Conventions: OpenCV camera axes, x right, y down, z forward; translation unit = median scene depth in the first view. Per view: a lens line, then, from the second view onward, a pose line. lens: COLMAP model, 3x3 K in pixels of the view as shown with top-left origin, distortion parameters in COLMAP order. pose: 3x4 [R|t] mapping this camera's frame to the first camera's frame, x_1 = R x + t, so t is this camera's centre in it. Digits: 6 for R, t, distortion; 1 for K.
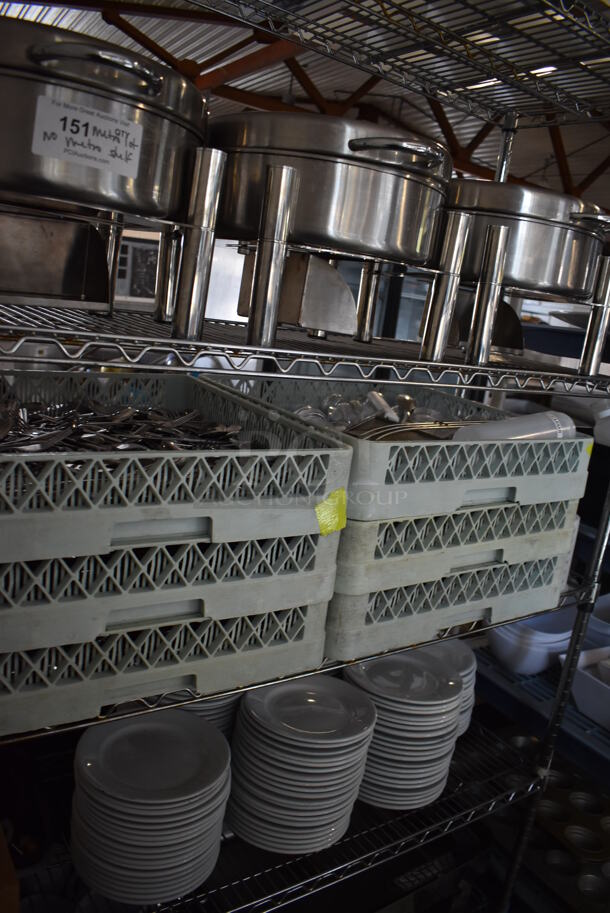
lens RADIAL K [[718.2, 0, 305.0], [0, 718.2, 456.5], [0, 0, 1]] dist [-0.062287, 0.003911]
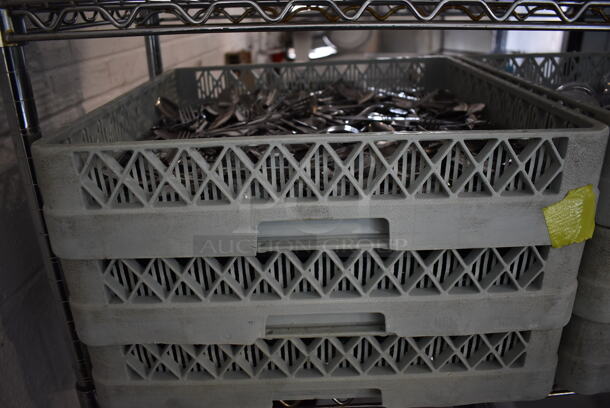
lens RADIAL K [[479.9, 0, 305.0], [0, 479.9, 204.0], [0, 0, 1]] dist [-0.062287, 0.003911]
pose [[0.849380, 0.061503, -0.524186, 0.058056], [0.007161, 0.991753, 0.127966, 0.001084], [0.527733, -0.112445, 0.841935, 0.465887]]
